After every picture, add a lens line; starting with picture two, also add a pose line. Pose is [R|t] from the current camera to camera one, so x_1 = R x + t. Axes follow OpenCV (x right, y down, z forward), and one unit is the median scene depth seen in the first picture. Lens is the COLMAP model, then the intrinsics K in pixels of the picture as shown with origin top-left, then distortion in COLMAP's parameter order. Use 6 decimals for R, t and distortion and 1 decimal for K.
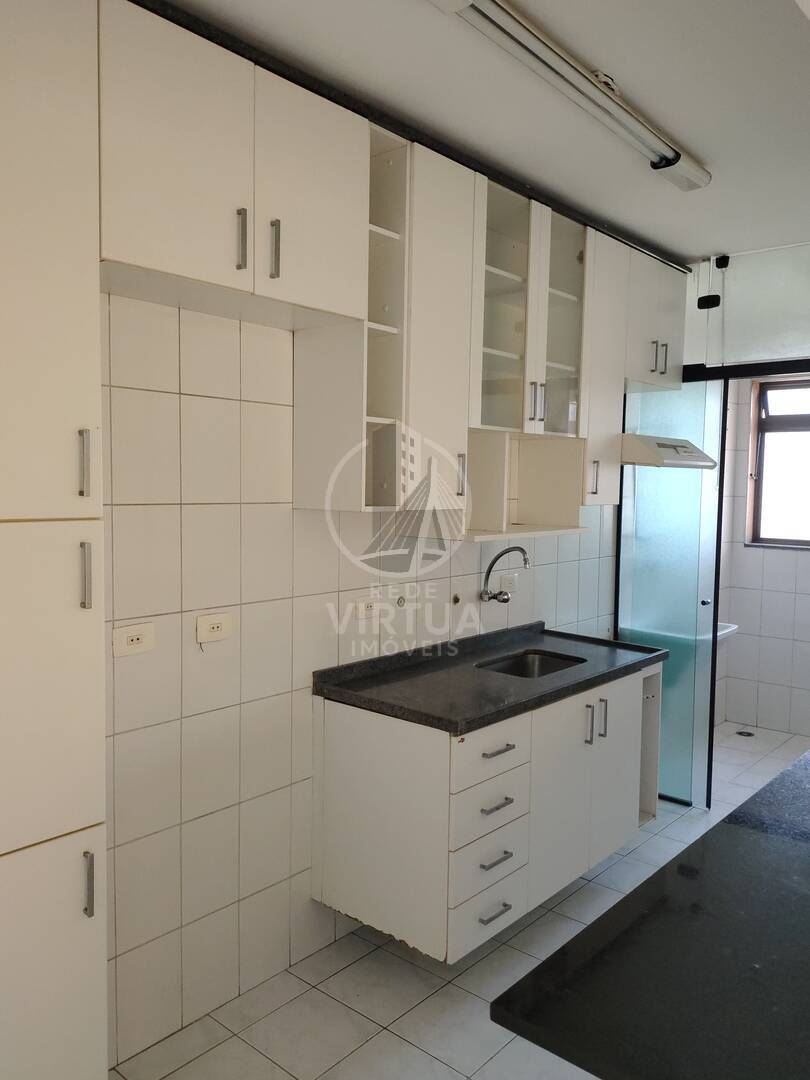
lens RADIAL K [[824.6, 0, 408.5], [0, 824.6, 536.8], [0, 0, 1]] dist [0.008220, -0.021492]
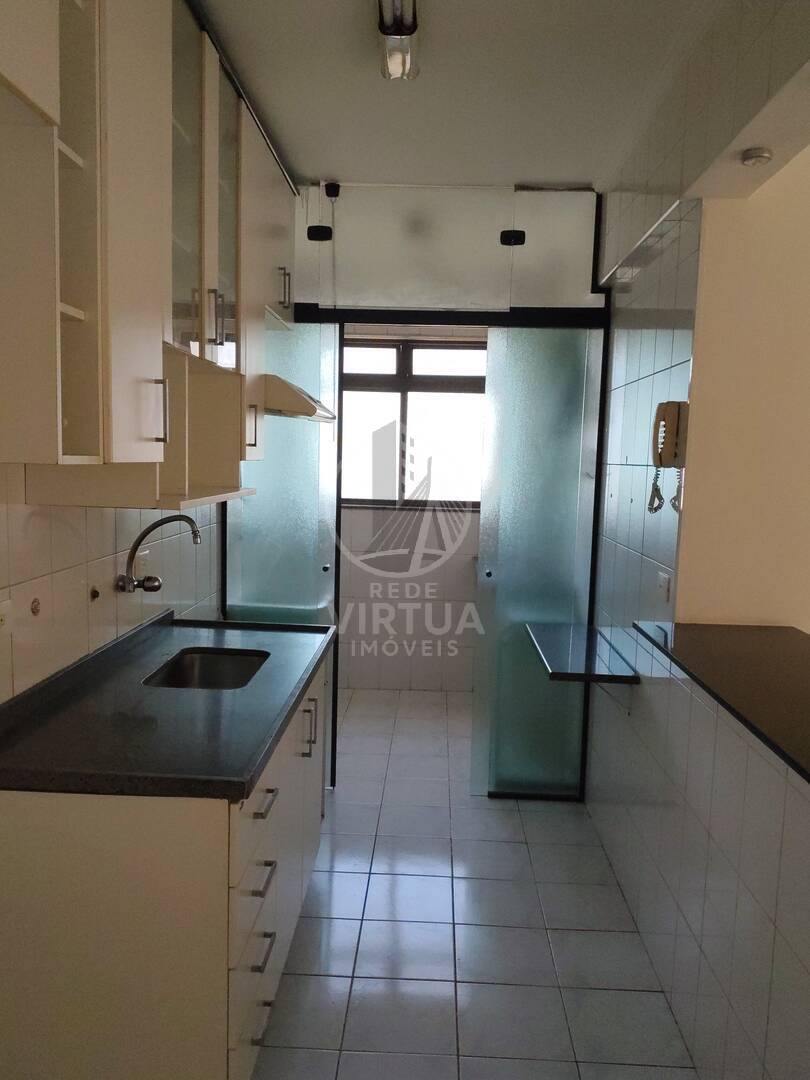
lens RADIAL K [[824.6, 0, 405.0], [0, 824.6, 549.1], [0, 0, 1]] dist [0.008220, -0.021492]
pose [[0.782396, -0.061858, 0.619702, -0.139192], [0.023305, 0.997266, 0.070123, -0.004302], [-0.622345, -0.040422, 0.781698, 0.232403]]
